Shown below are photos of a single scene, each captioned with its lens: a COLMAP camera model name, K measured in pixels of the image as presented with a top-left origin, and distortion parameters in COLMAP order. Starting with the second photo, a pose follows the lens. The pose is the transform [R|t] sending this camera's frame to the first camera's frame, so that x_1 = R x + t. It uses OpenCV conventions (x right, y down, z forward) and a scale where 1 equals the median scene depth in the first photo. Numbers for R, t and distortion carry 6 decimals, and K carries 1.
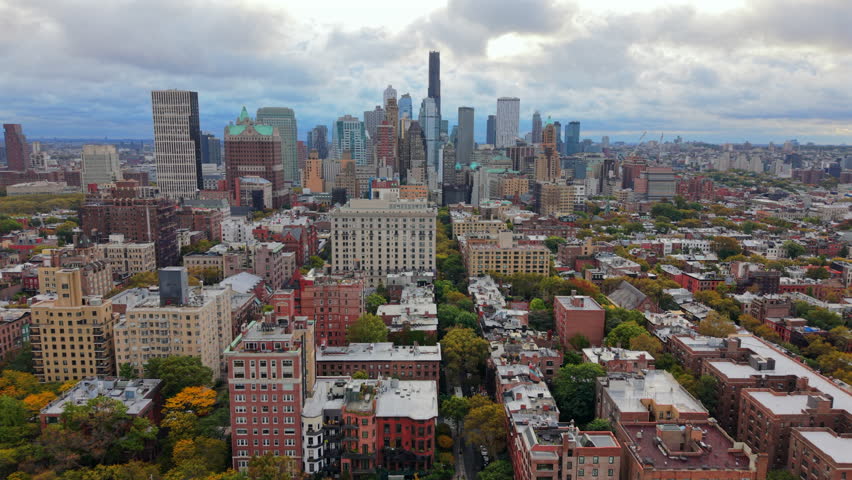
lens RADIAL K [[596.4, 0, 426.0], [0, 596.4, 240.0], [0, 0, 1]] dist [0.015423, -0.004507]
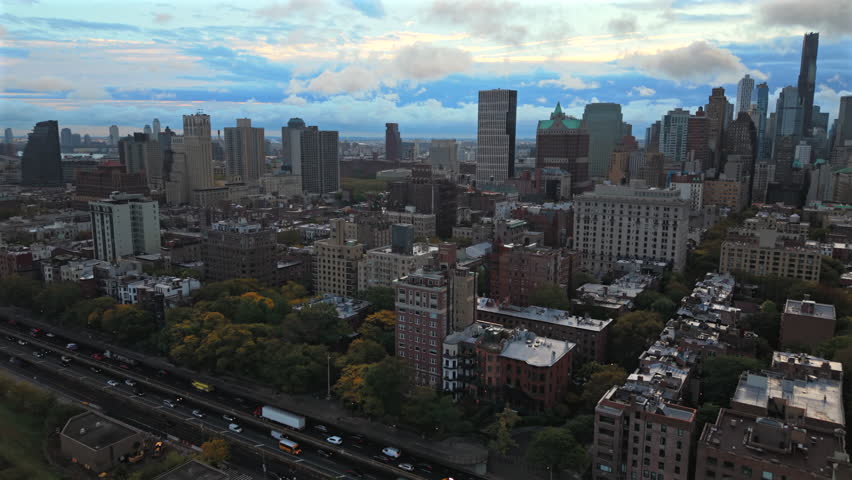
lens RADIAL K [[610.2, 0, 426.0], [0, 610.2, 240.0], [0, 0, 1]] dist [0.043715, -0.064802]
pose [[0.831147, 0.090525, -0.548634, 0.313661], [-0.092832, 0.995402, 0.023607, 0.041337], [0.548249, 0.031310, 0.835729, -0.060674]]
